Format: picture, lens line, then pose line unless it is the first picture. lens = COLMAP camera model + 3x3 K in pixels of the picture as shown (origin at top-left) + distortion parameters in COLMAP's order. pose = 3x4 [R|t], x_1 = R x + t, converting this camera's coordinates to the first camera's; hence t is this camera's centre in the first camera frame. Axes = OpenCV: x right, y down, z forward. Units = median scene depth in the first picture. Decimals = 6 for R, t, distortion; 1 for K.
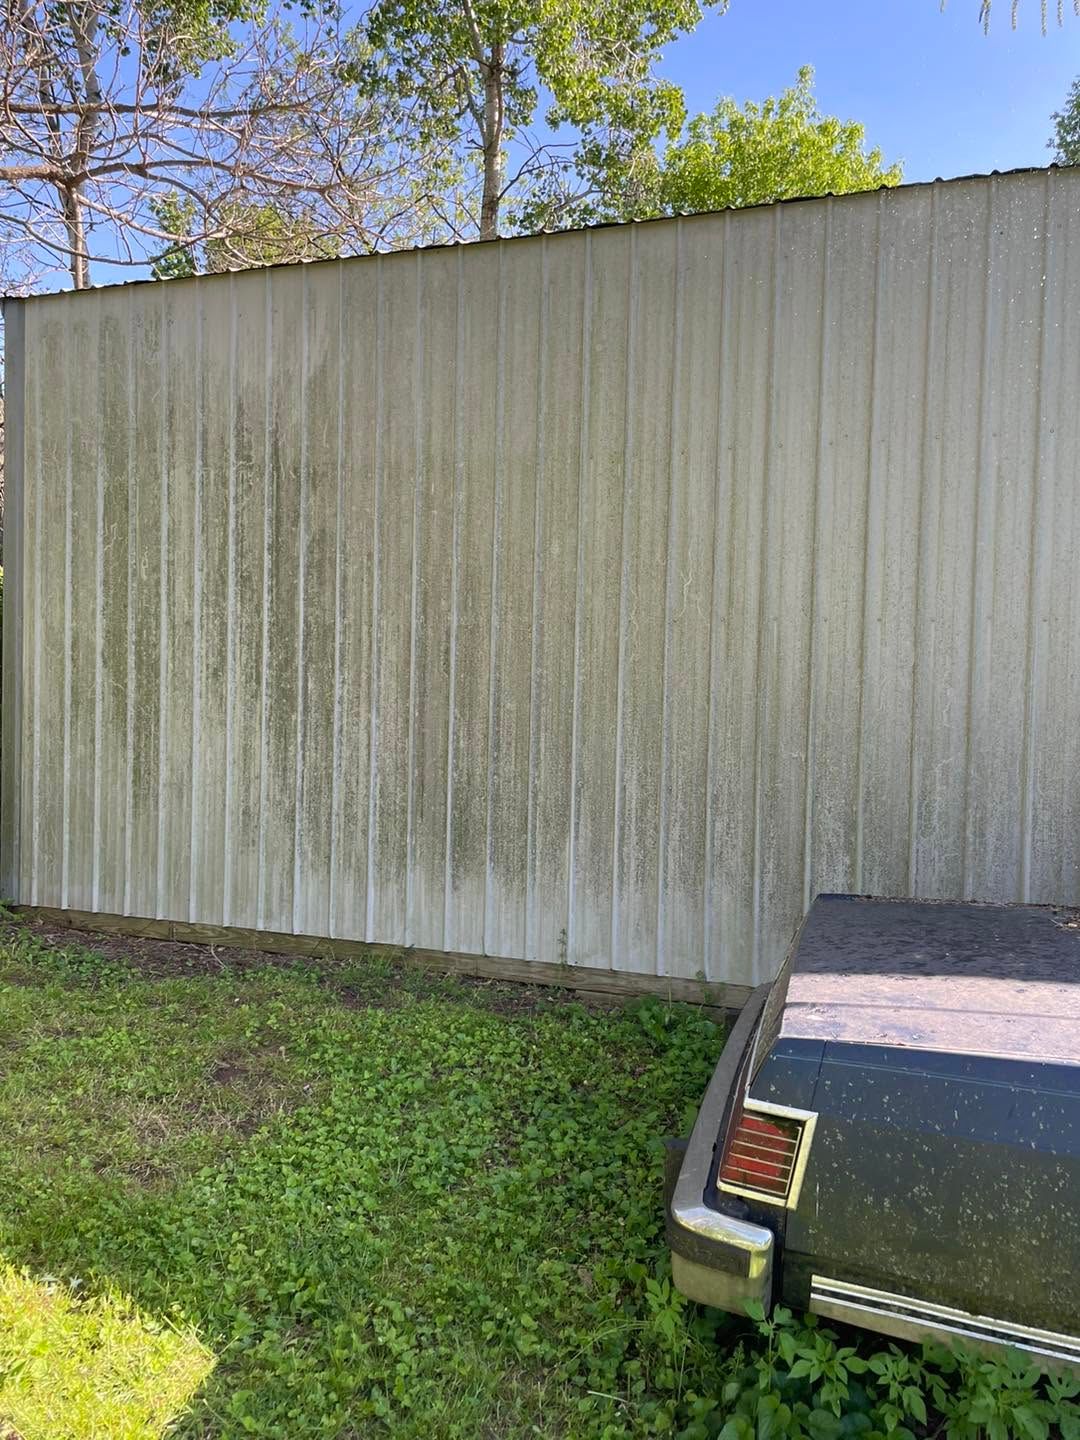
lens RADIAL K [[1058.4, 0, 540.0], [0, 1058.4, 720.0], [0, 0, 1]] dist [0.102842, -0.124362]
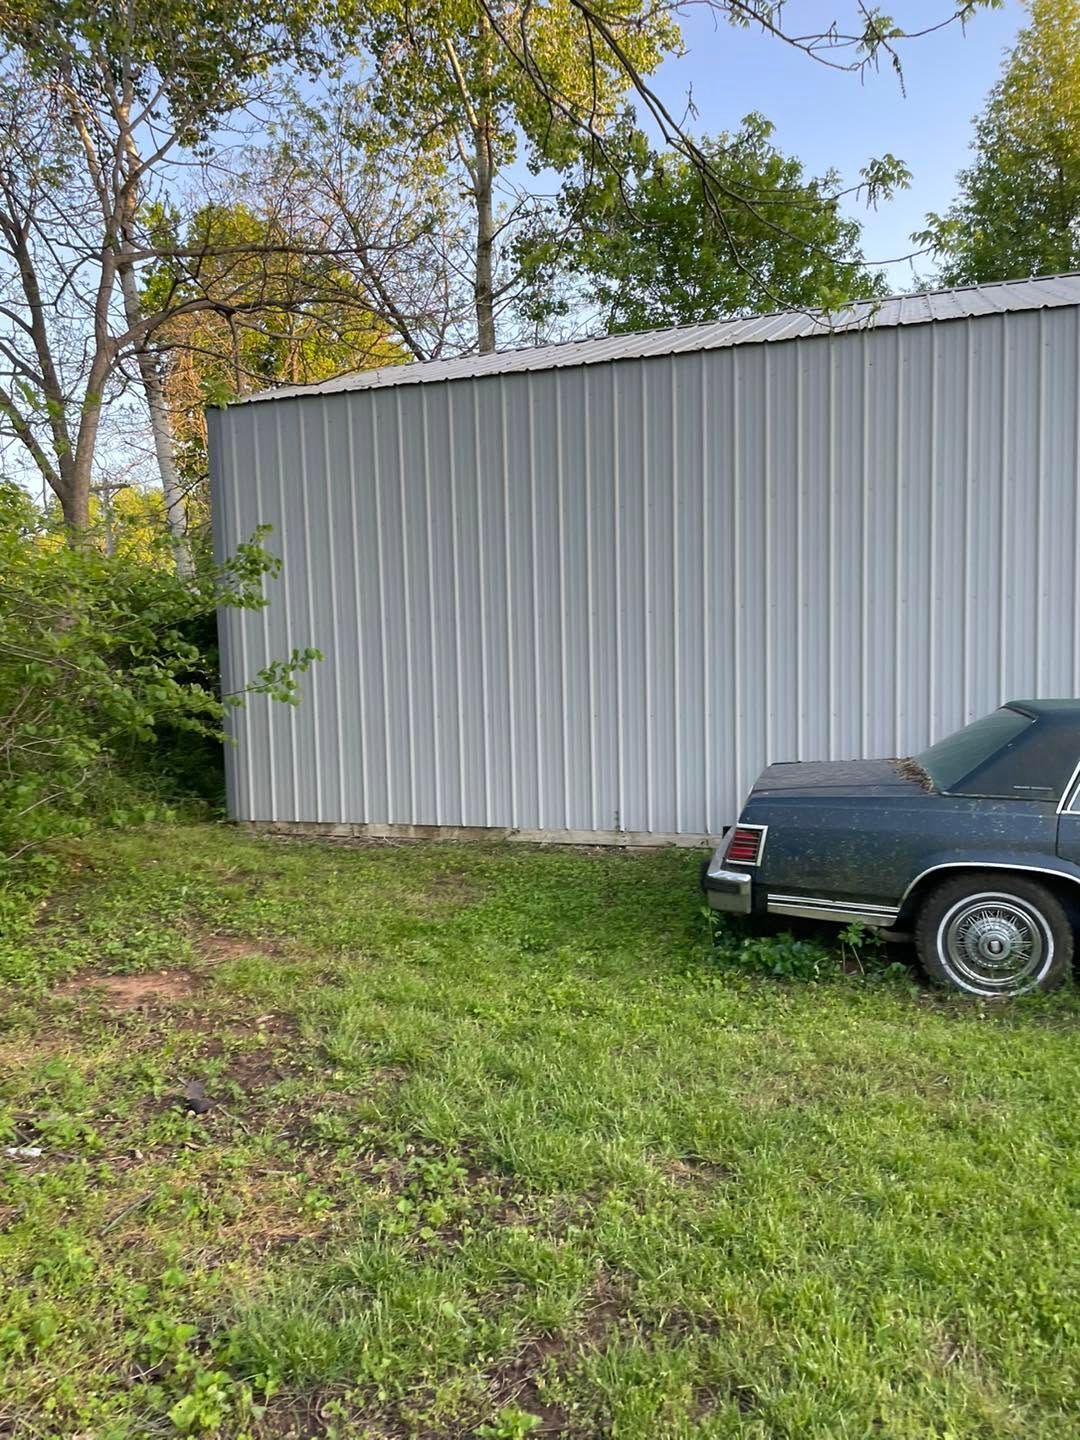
lens RADIAL K [[1058.4, 0, 540.0], [0, 1058.4, 720.0], [0, 0, 1]] dist [0.102842, -0.124362]
pose [[0.998370, -0.054151, 0.018004, -0.036813], [0.053615, 0.998139, 0.029035, 0.005027], [-0.019543, -0.028022, 0.999416, -0.179061]]
